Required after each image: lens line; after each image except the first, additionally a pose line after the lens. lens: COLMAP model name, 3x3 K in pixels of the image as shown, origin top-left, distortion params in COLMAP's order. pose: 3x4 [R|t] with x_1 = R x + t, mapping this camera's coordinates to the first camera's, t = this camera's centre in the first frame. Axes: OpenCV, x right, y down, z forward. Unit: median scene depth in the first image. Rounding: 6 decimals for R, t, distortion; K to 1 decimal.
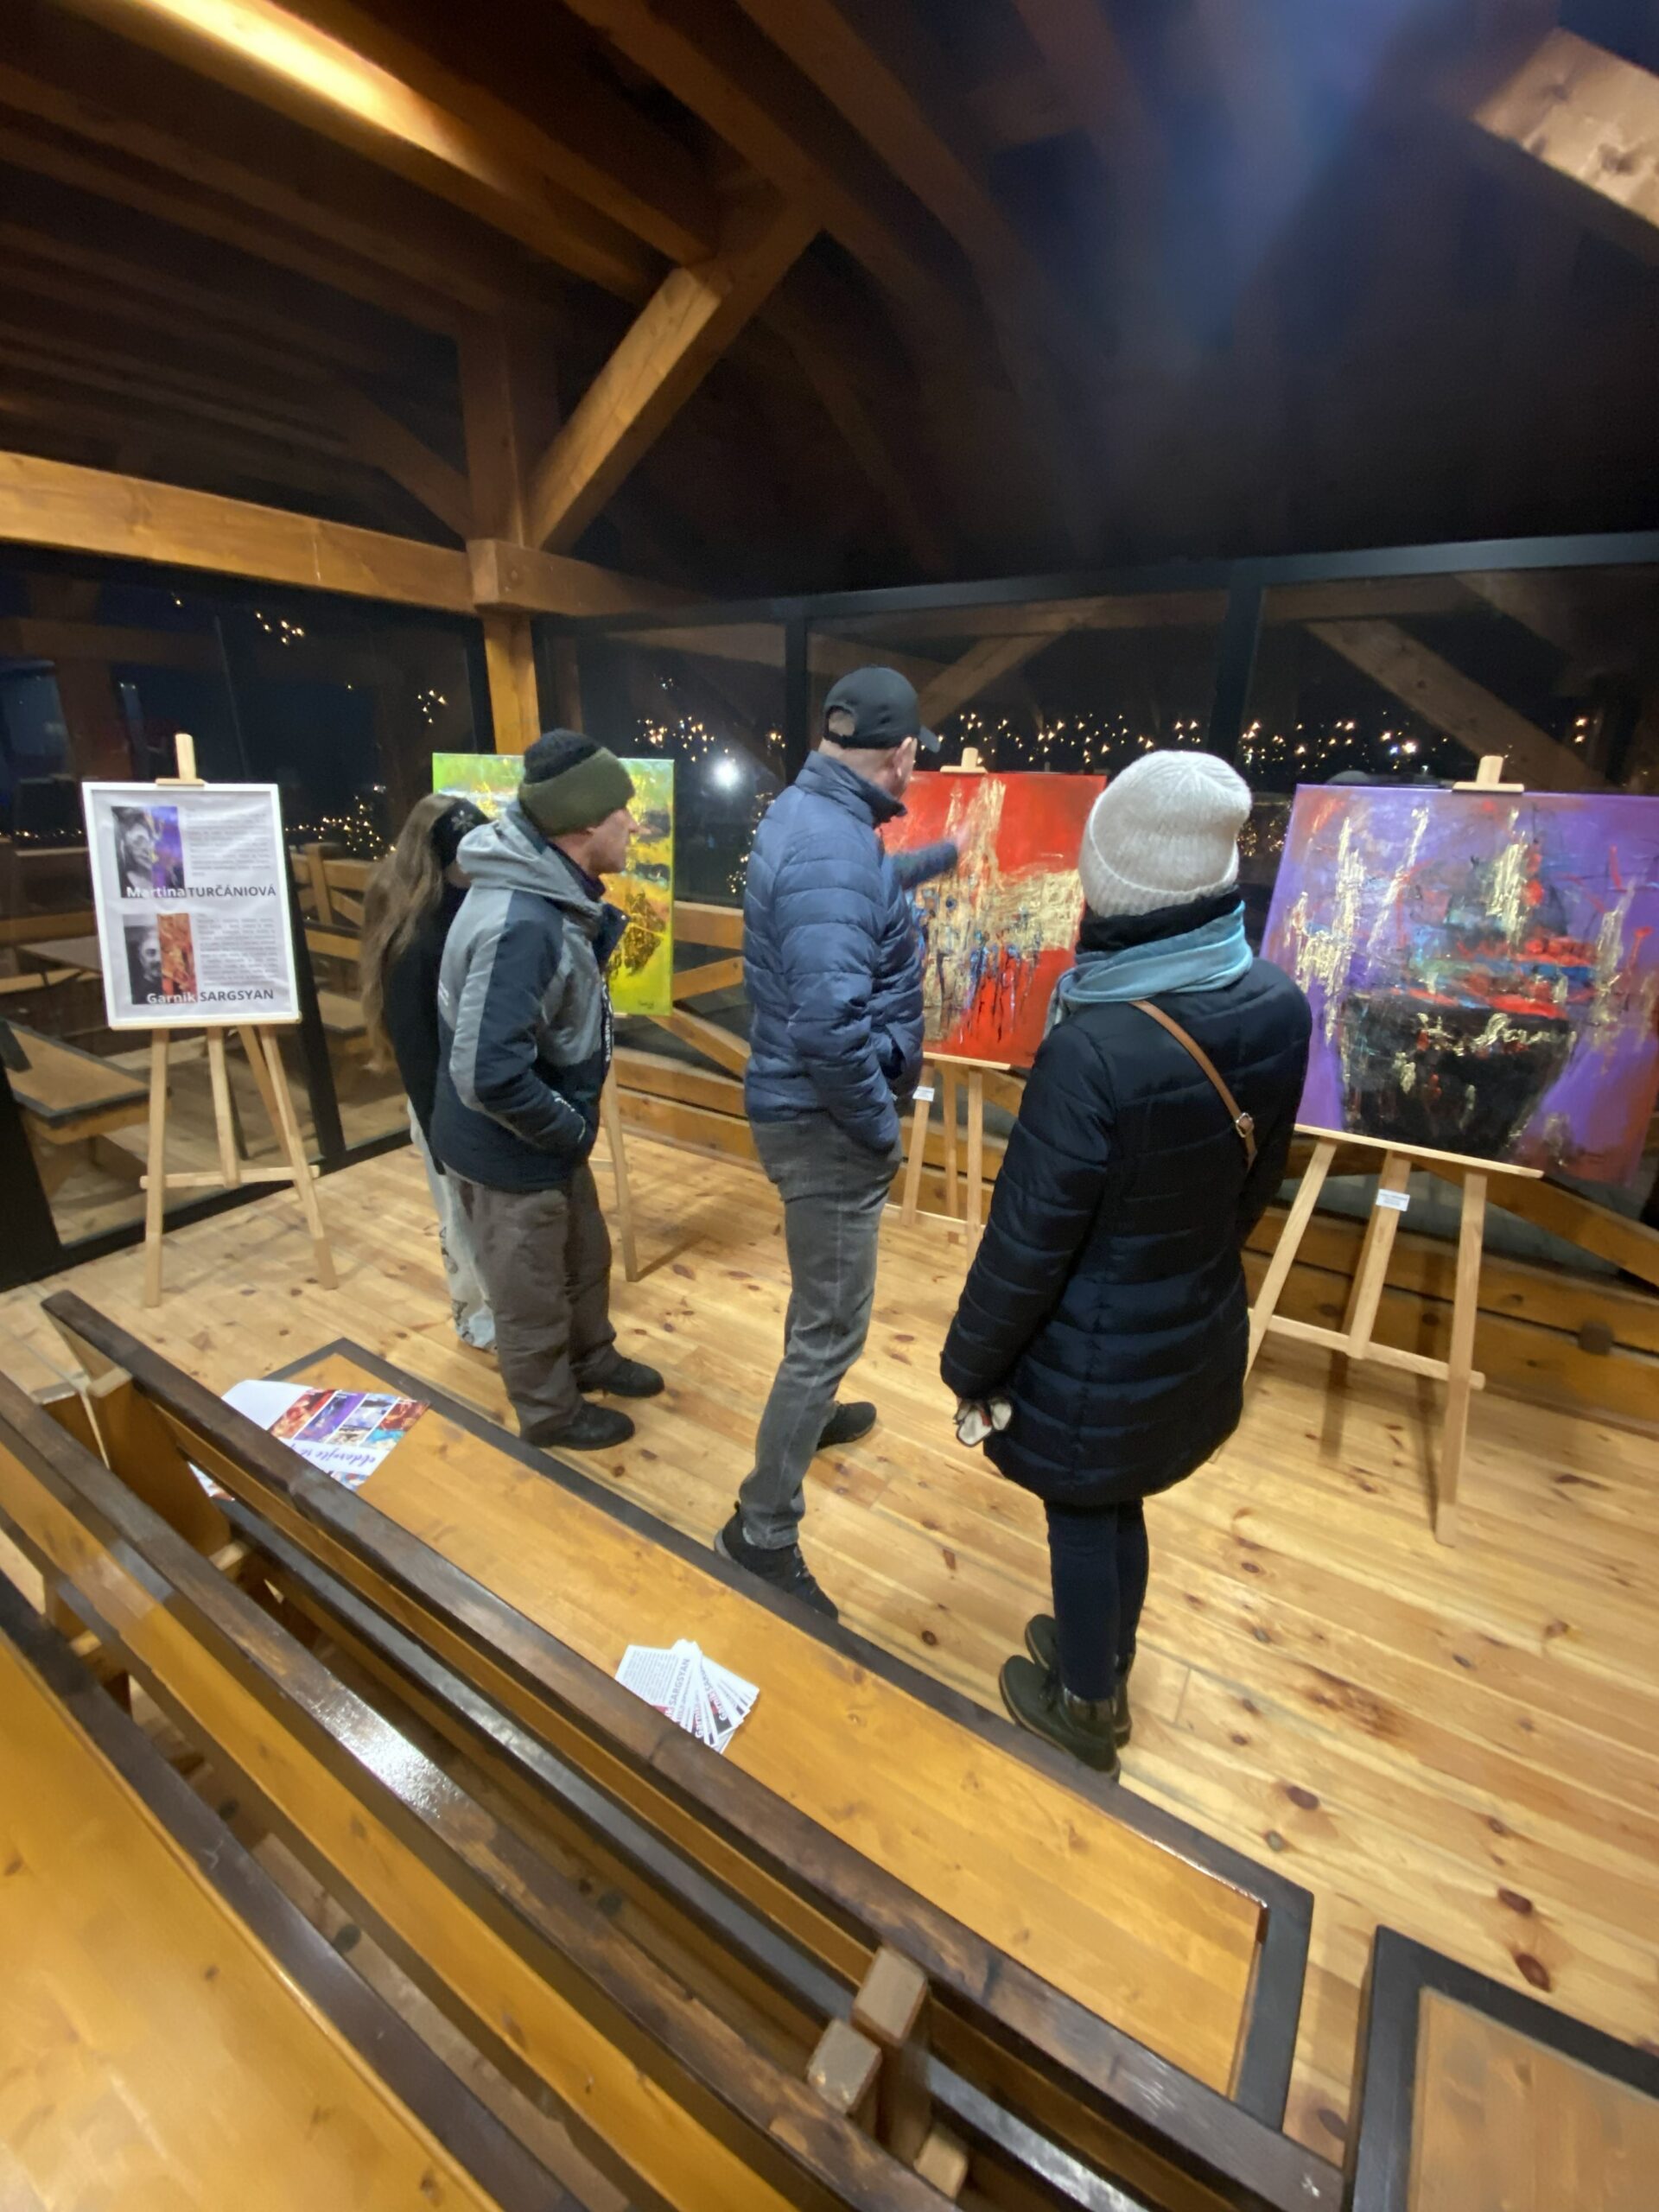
lens RADIAL K [[899.7, 0, 817.2], [0, 899.7, 1083.9], [0, 0, 1]] dist [0.036473, -0.024372]
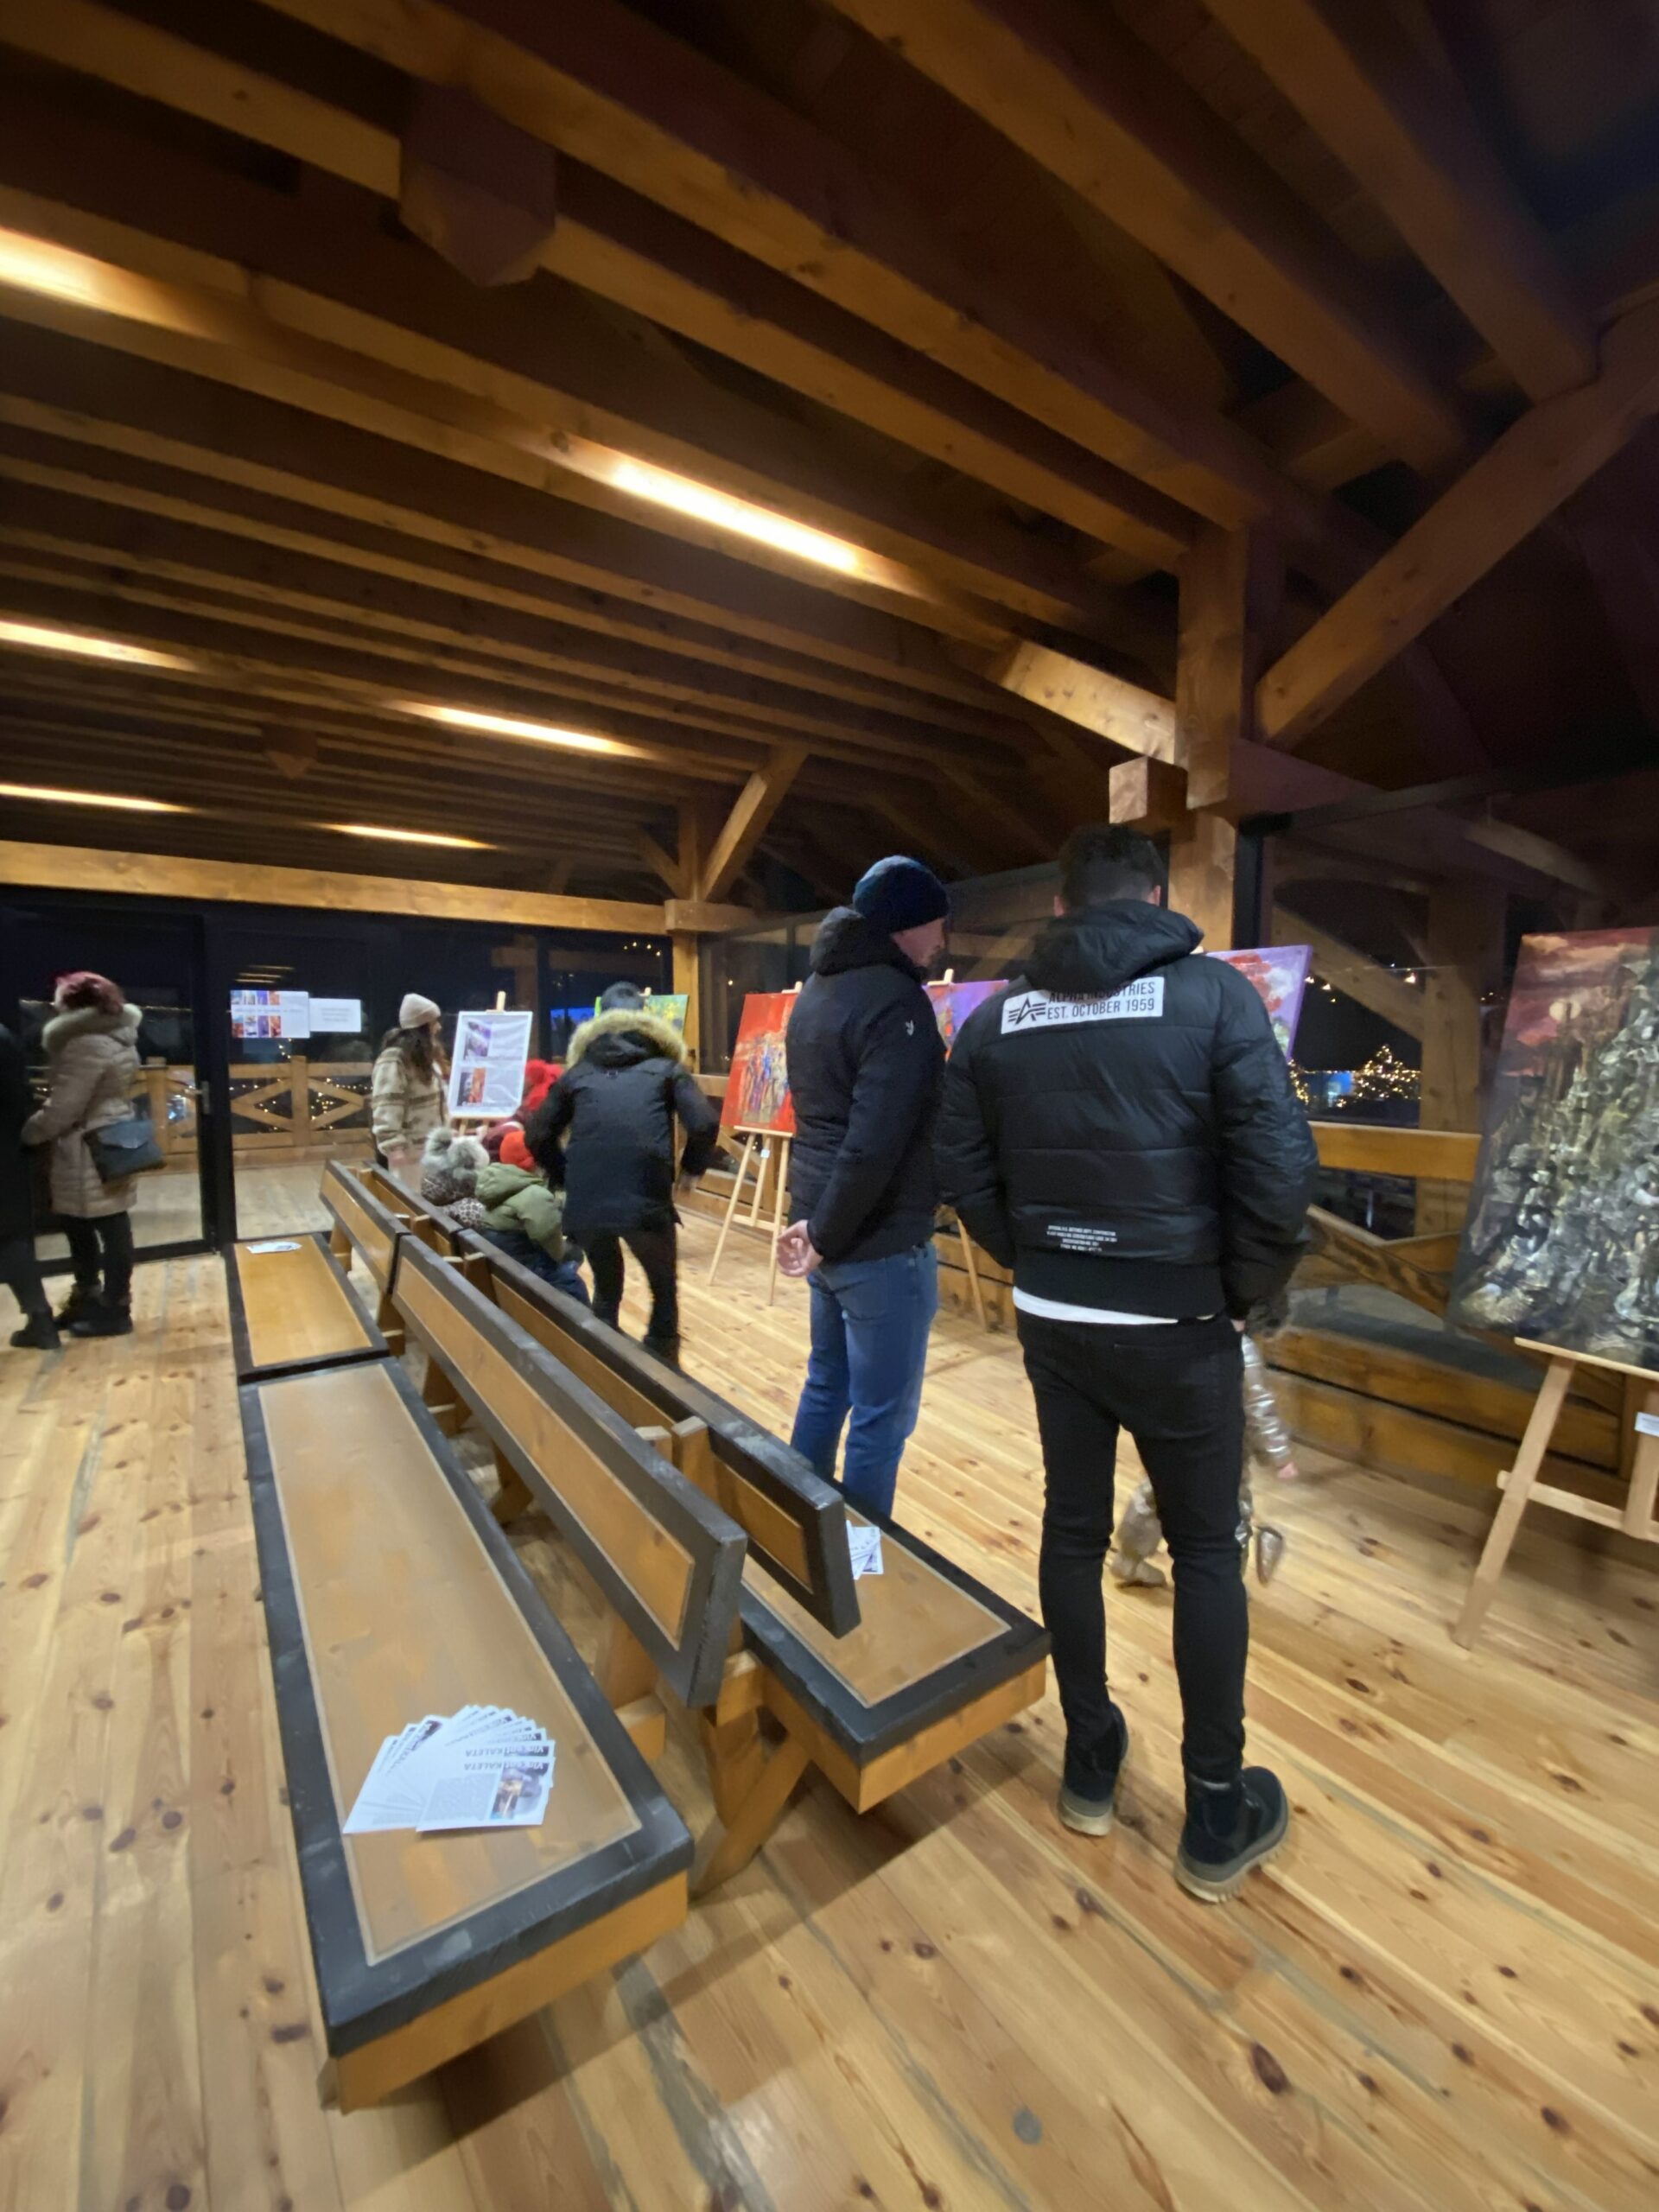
lens RADIAL K [[886.4, 0, 834.4], [0, 886.4, 1105.3], [0, 0, 1]] dist [0.025064, -0.022147]
pose [[0.921267, 0.011021, -0.388775, 0.956359], [-0.116534, 0.961496, -0.248889, 0.350323], [0.371063, 0.274599, 0.887078, -0.590976]]
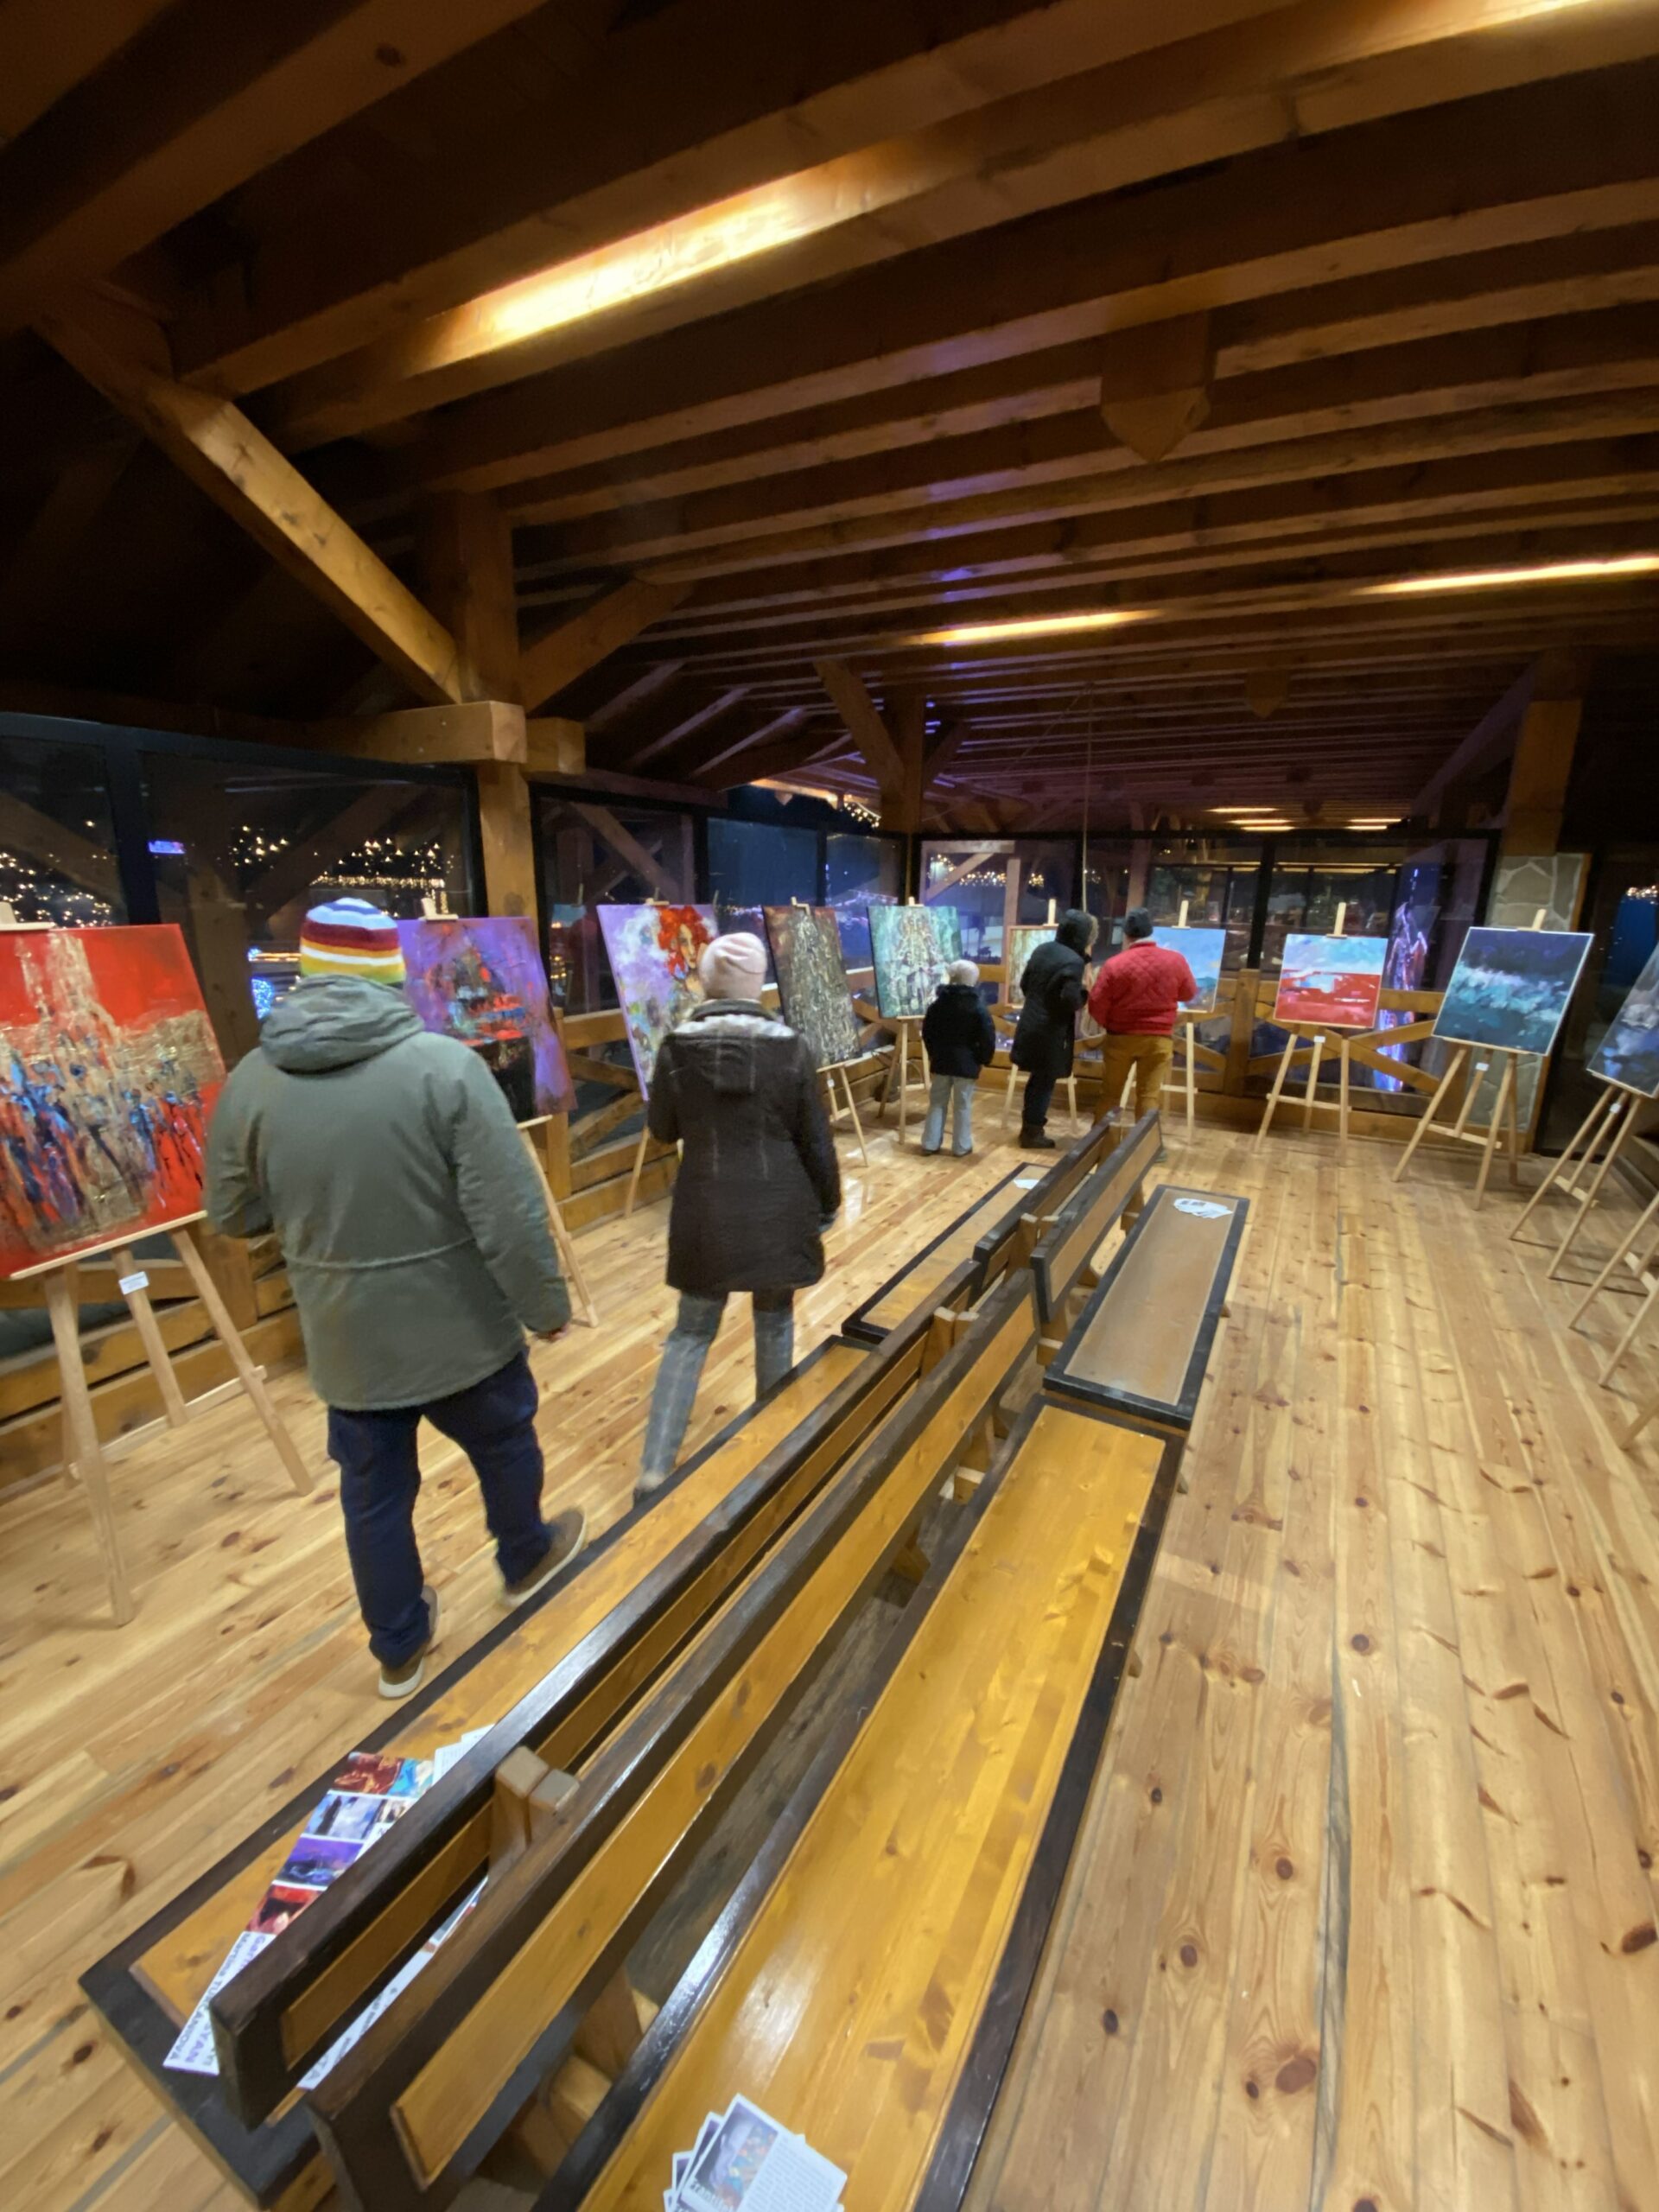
lens RADIAL K [[886.4, 0, 834.4], [0, 886.4, 1105.3], [0, 0, 1]] dist [0.025064, -0.022147]
pose [[-0.067856, -0.263328, 0.962317, -0.701602], [0.312772, 0.910303, 0.271150, -0.166179], [-0.947401, 0.319385, 0.020593, 0.288097]]
